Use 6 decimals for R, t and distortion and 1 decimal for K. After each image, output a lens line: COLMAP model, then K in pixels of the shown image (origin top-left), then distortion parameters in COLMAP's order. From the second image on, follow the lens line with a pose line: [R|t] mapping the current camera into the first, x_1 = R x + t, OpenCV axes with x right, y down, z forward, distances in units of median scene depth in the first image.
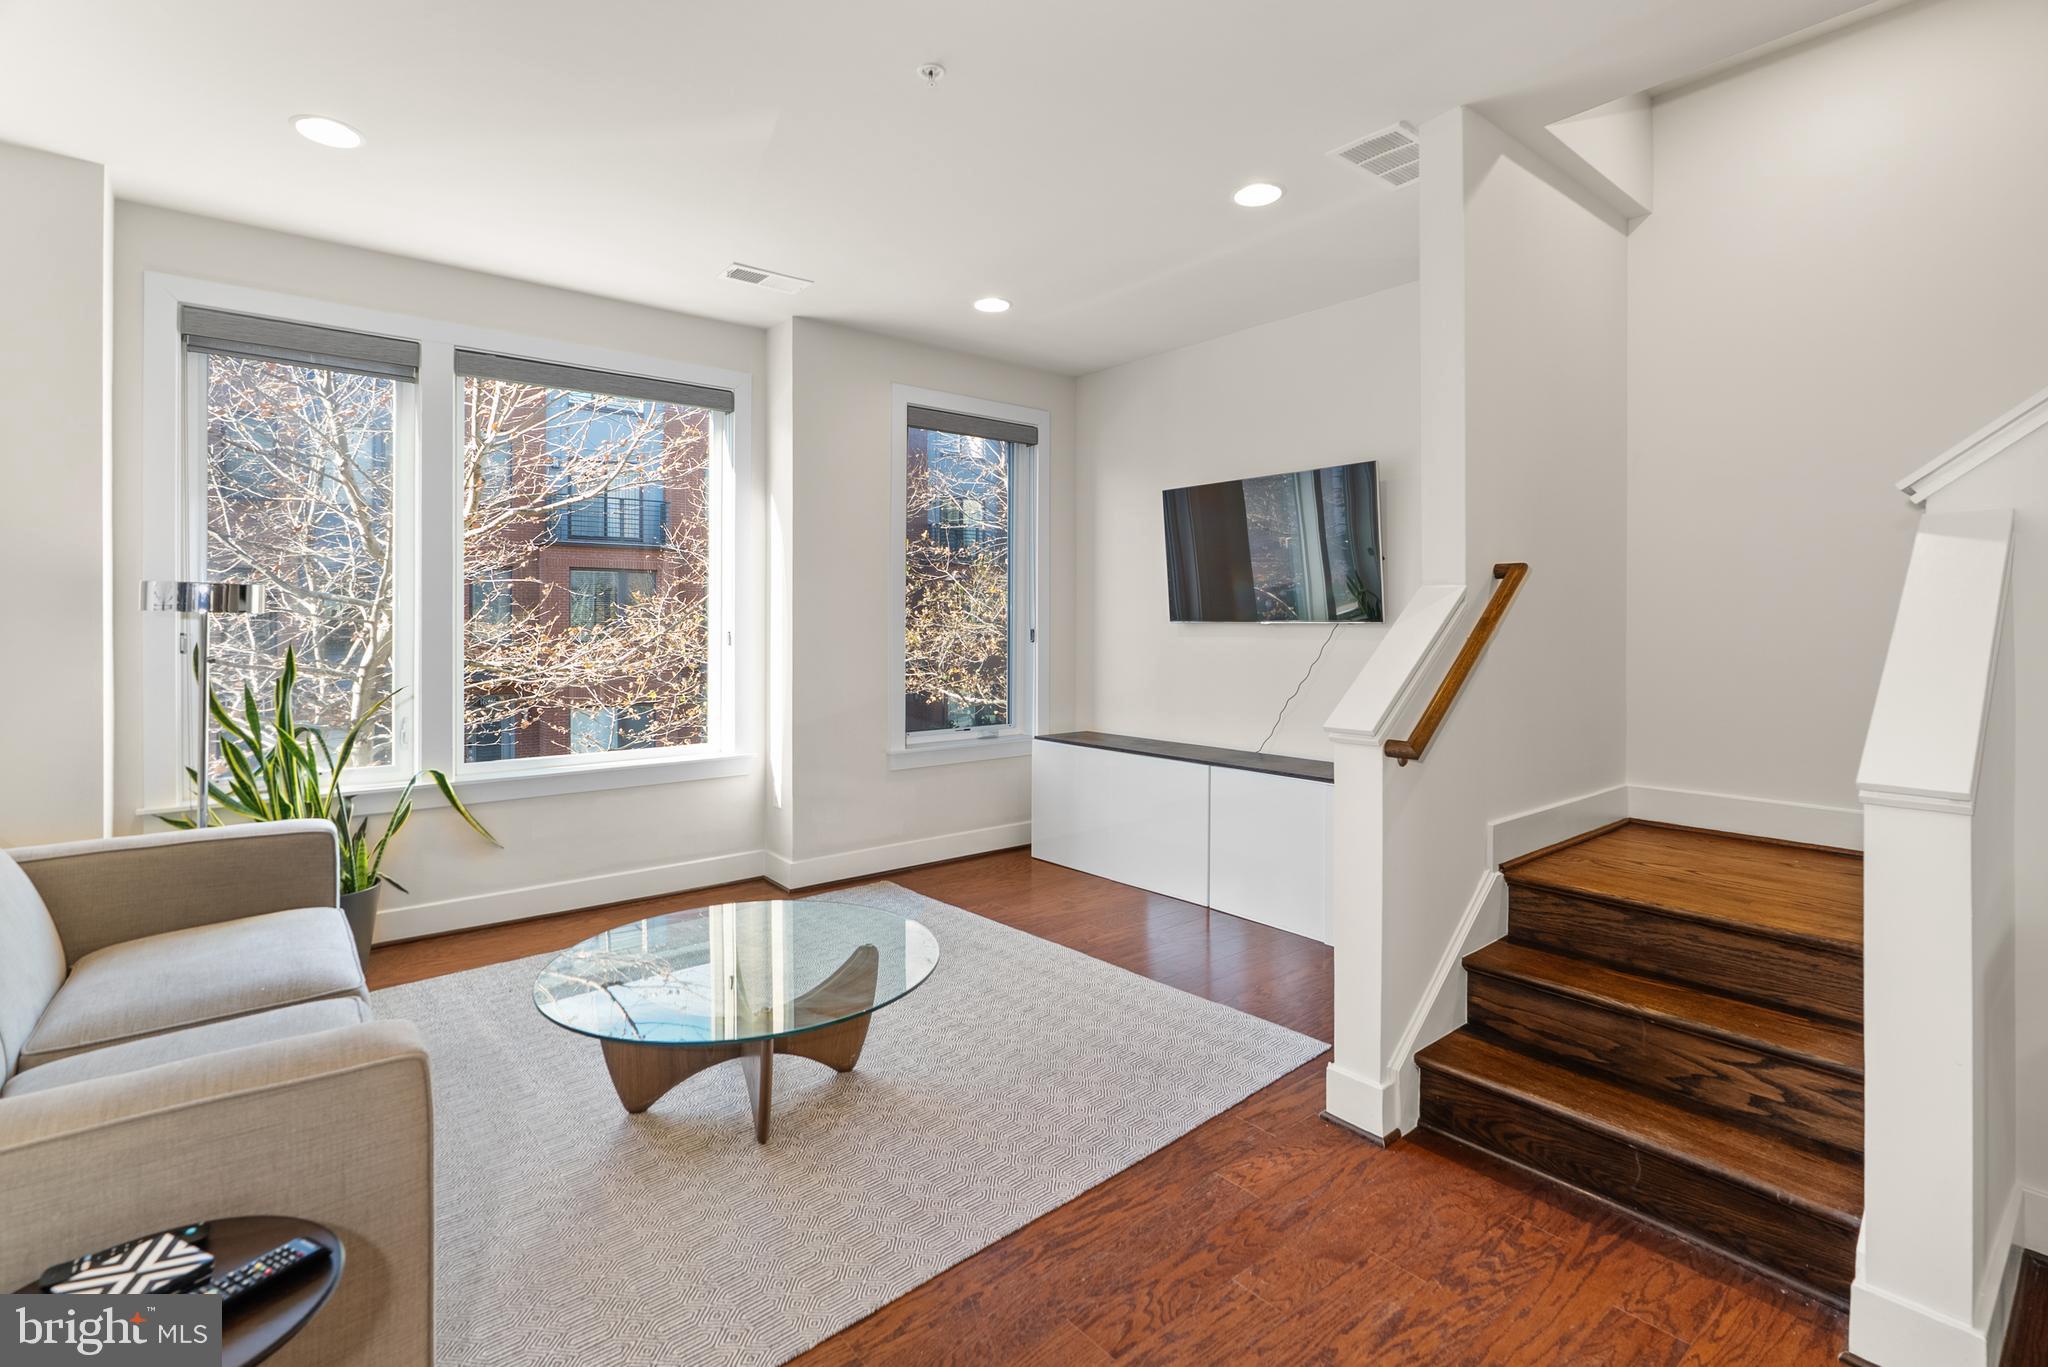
lens RADIAL K [[957.5, 0, 1029.0], [0, 957.5, 620.5], [0, 0, 1]] dist [-0.003906, 0.000215]
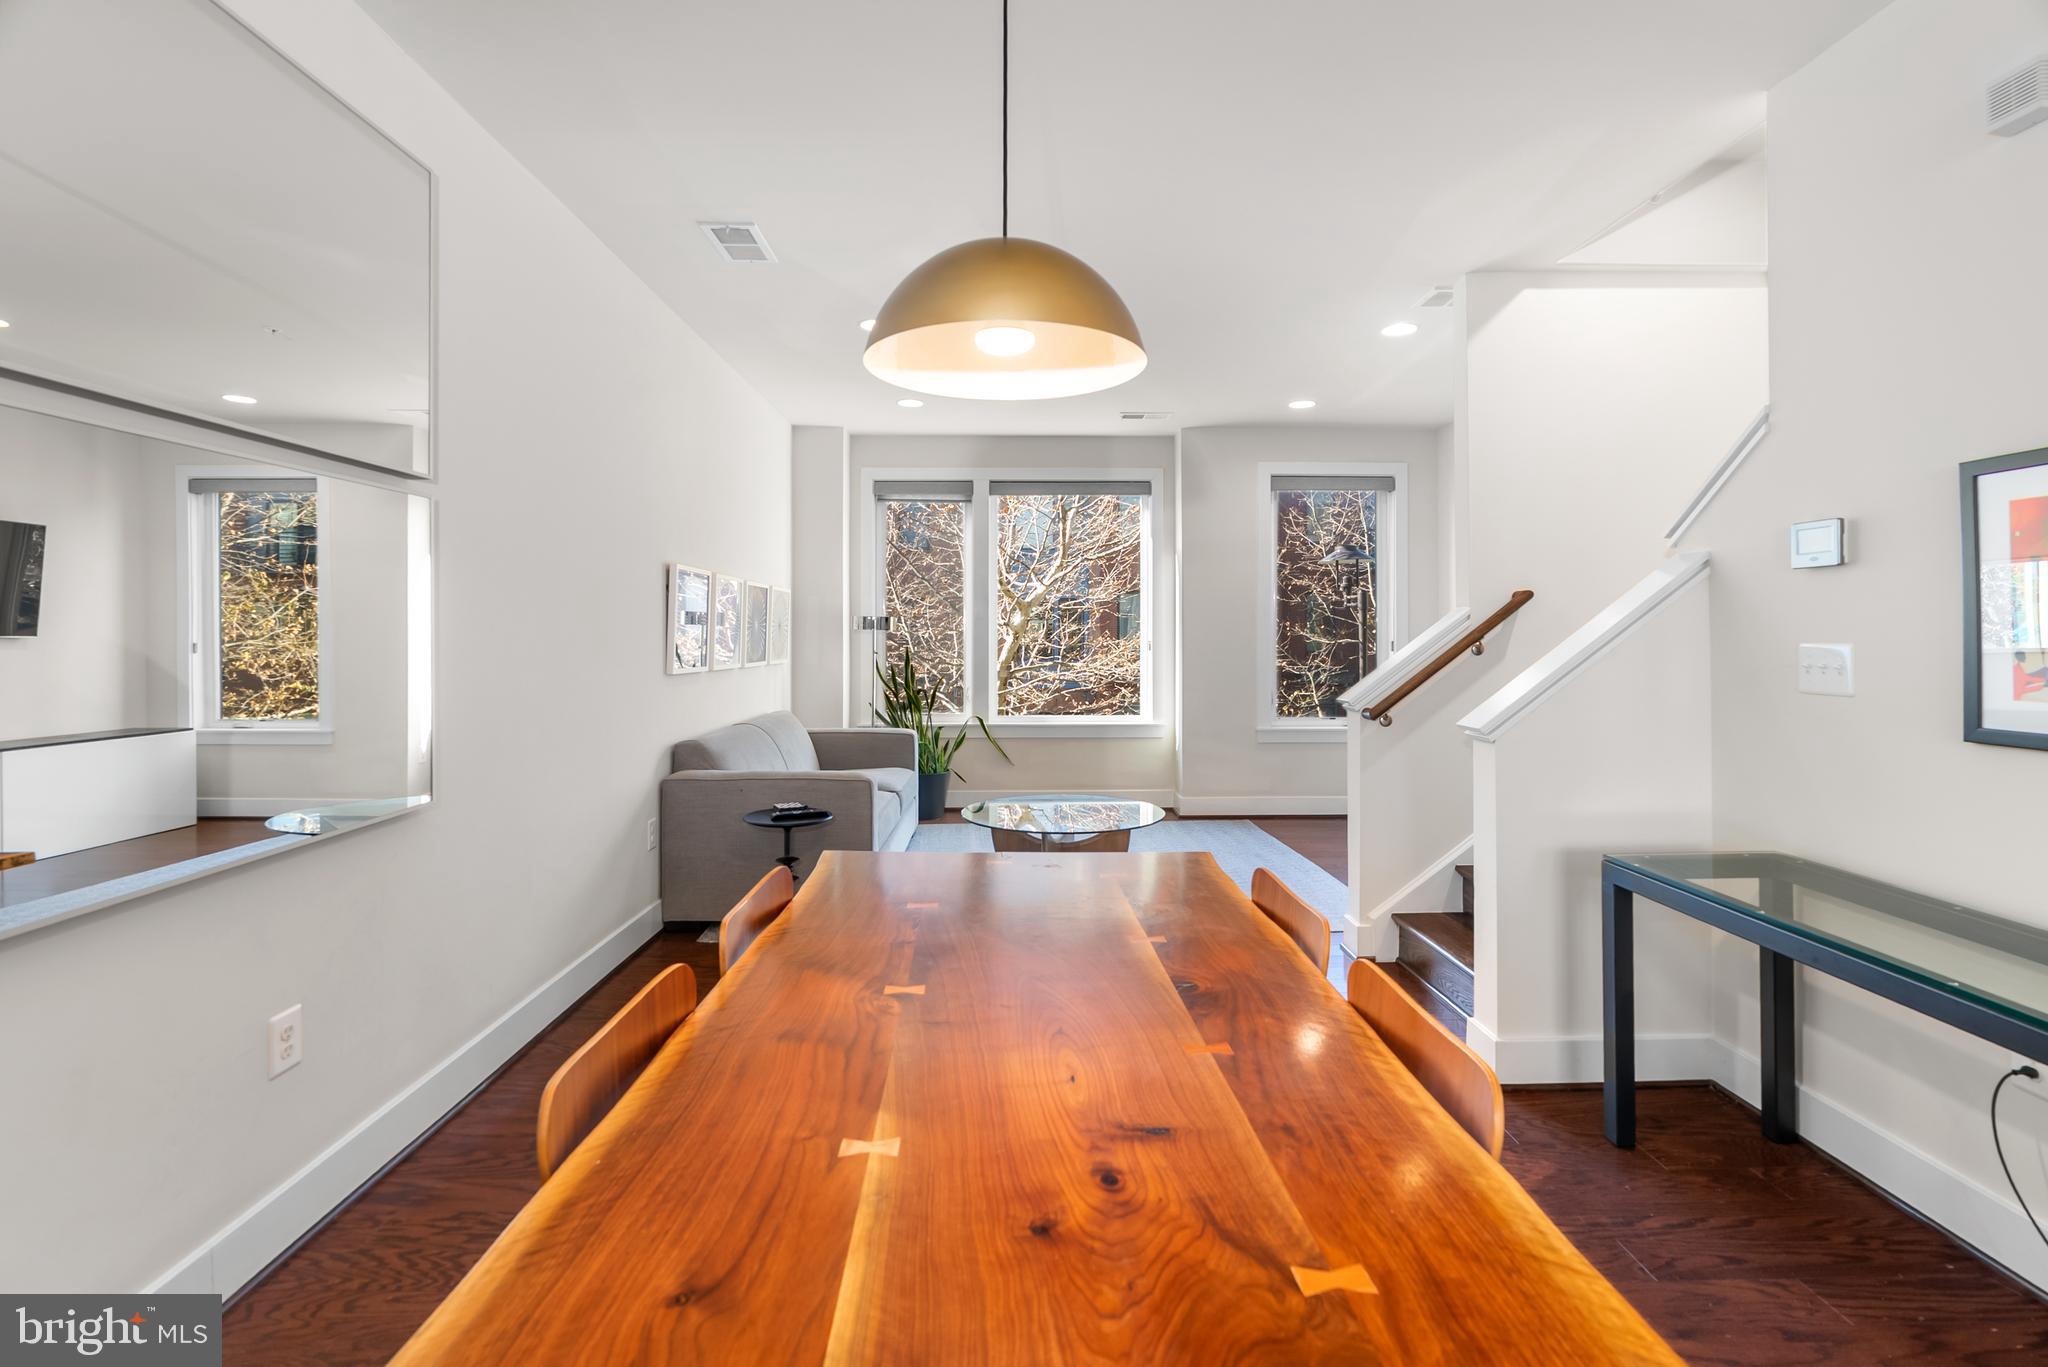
lens RADIAL K [[957.5, 0, 1029.0], [0, 957.5, 620.5], [0, 0, 1]] dist [-0.003906, 0.000215]
pose [[0.789593, -0.008083, -0.613577, 0.532858], [-0.002267, 0.999868, -0.016088, 0.005603], [0.613627, 0.014094, 0.789471, -0.347629]]
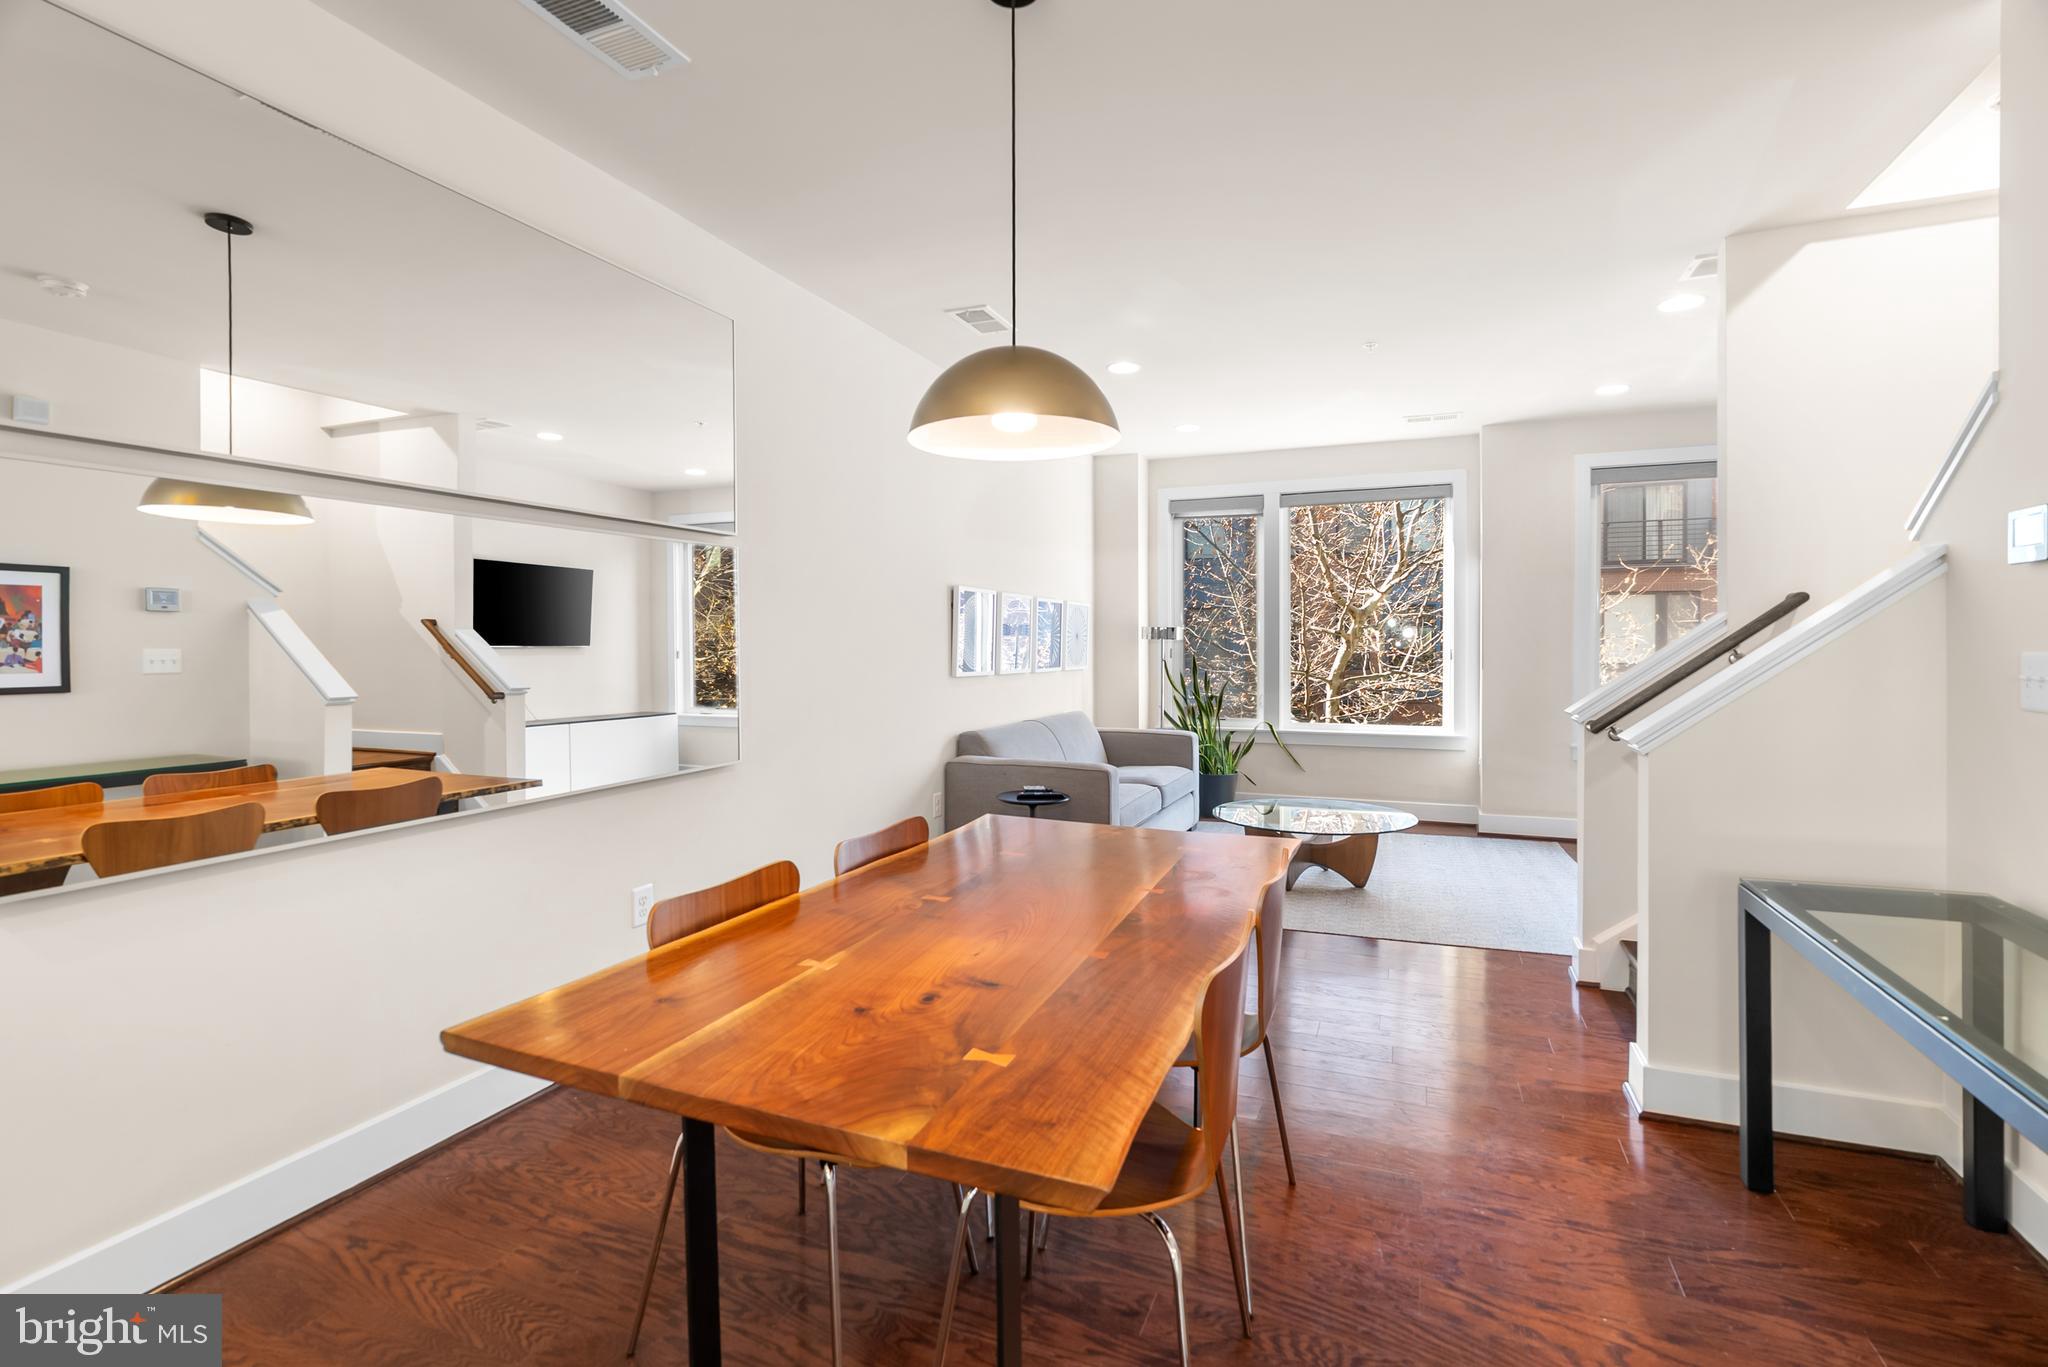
lens RADIAL K [[947.1, 0, 1018.8], [0, 947.1, 645.1], [0, 0, 1]] dist [0.002688, -0.001486]
pose [[0.471159, 0.000411, -0.882048, 0.740628], [0.000335, 1.000000, 0.000645, 0.004844], [0.882048, -0.000599, 0.471159, -0.285731]]
